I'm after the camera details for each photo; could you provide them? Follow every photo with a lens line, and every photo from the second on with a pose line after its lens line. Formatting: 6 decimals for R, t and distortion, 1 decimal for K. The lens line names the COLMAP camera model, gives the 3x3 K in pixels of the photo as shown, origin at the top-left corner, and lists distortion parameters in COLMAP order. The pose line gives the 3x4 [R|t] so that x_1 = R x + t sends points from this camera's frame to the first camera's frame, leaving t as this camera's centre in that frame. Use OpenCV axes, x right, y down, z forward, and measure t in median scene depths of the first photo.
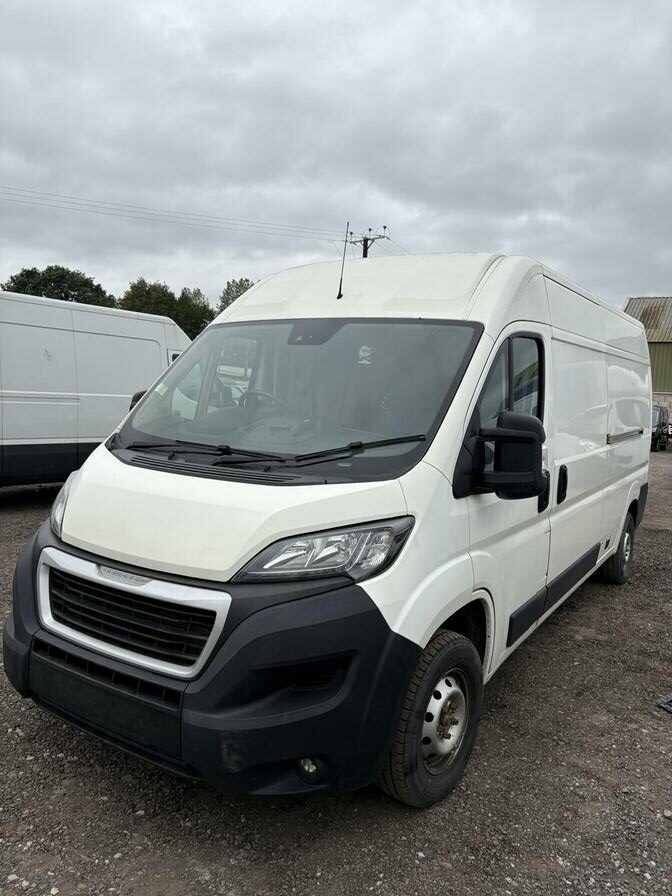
lens RADIAL K [[654.9, 0, 324.1], [0, 654.9, 471.1], [0, 0, 1]] dist [0.087424, -0.114010]
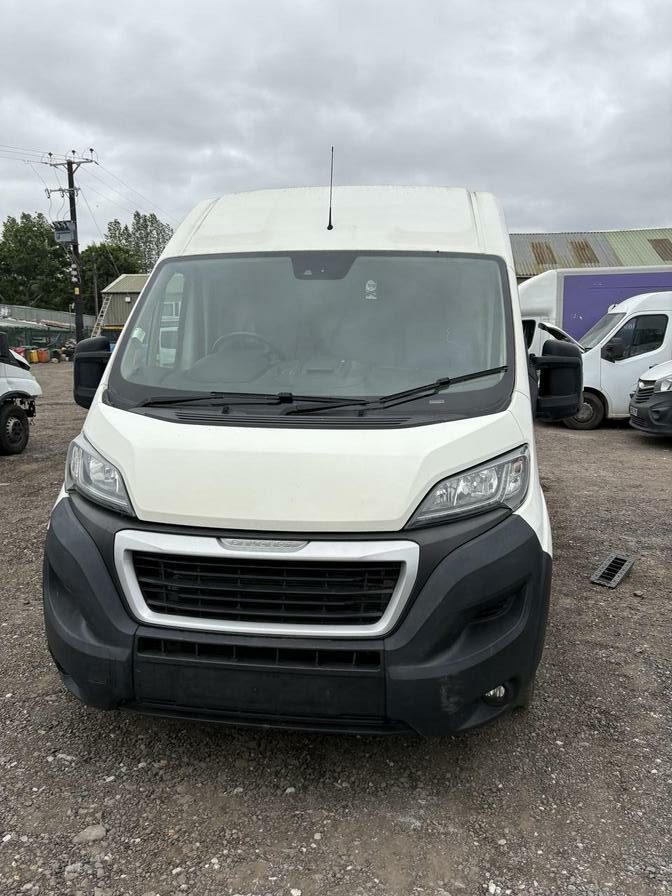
lens RADIAL K [[654.9, 0, 324.1], [0, 654.9, 471.1], [0, 0, 1]] dist [0.087424, -0.114010]
pose [[0.906373, -0.122218, 0.404414, -0.532629], [0.086309, 0.990620, 0.105941, -0.025356], [-0.413569, -0.061118, 0.908419, 0.153203]]
